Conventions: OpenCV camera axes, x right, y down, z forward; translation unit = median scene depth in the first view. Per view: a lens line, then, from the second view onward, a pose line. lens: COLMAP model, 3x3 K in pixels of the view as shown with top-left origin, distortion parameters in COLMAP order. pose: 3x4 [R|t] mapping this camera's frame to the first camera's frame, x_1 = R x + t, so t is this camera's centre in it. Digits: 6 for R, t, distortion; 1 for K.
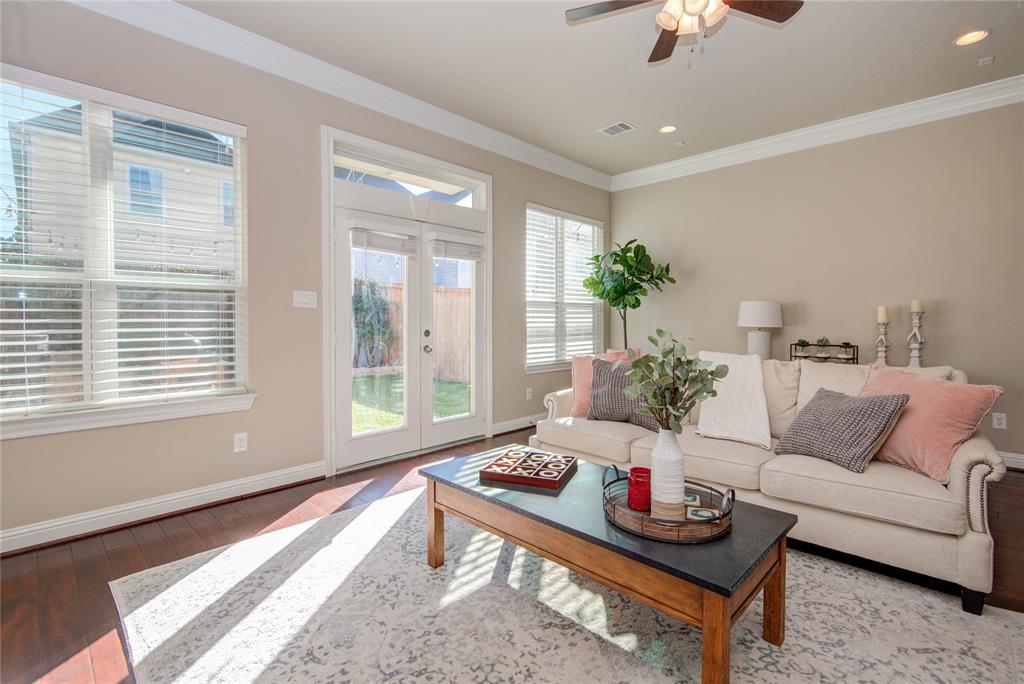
lens RADIAL K [[475.6, 0, 512.1], [0, 475.6, 325.8], [0, 0, 1]] dist [-0.000469, -0.000111]
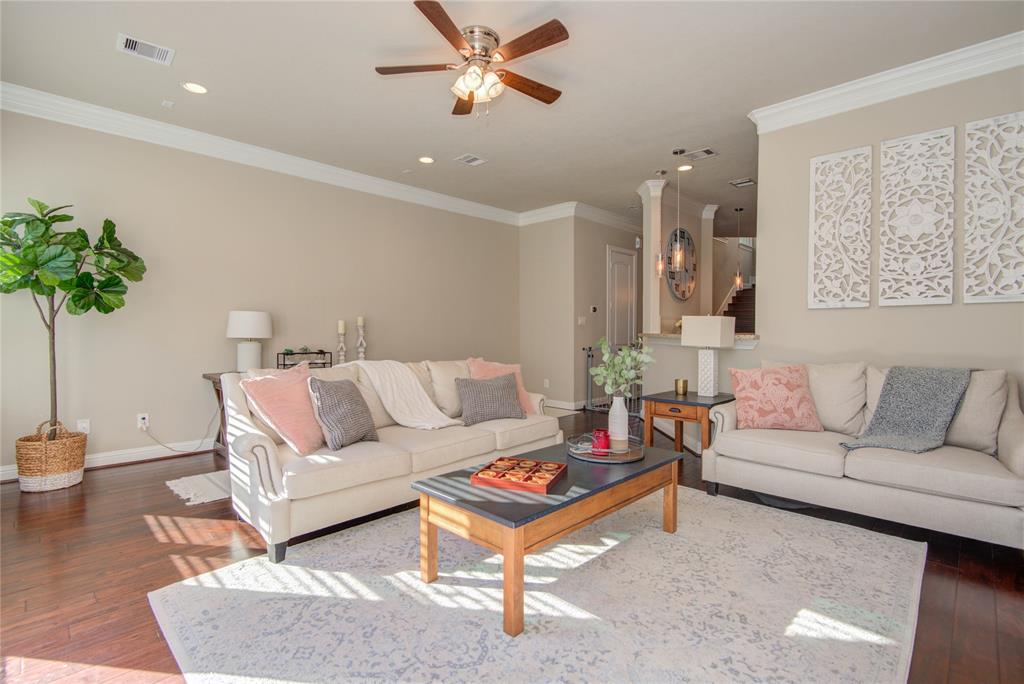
lens RADIAL K [[469.0, 0, 512.0], [0, 469.0, 342.0], [0, 0, 1]] dist [0.001142, -0.000059]
pose [[-0.007019, -0.019548, 0.999784, -0.759910], [0.008739, 0.999770, 0.019609, -0.006062], [-0.999937, 0.008875, -0.006847, 0.801223]]
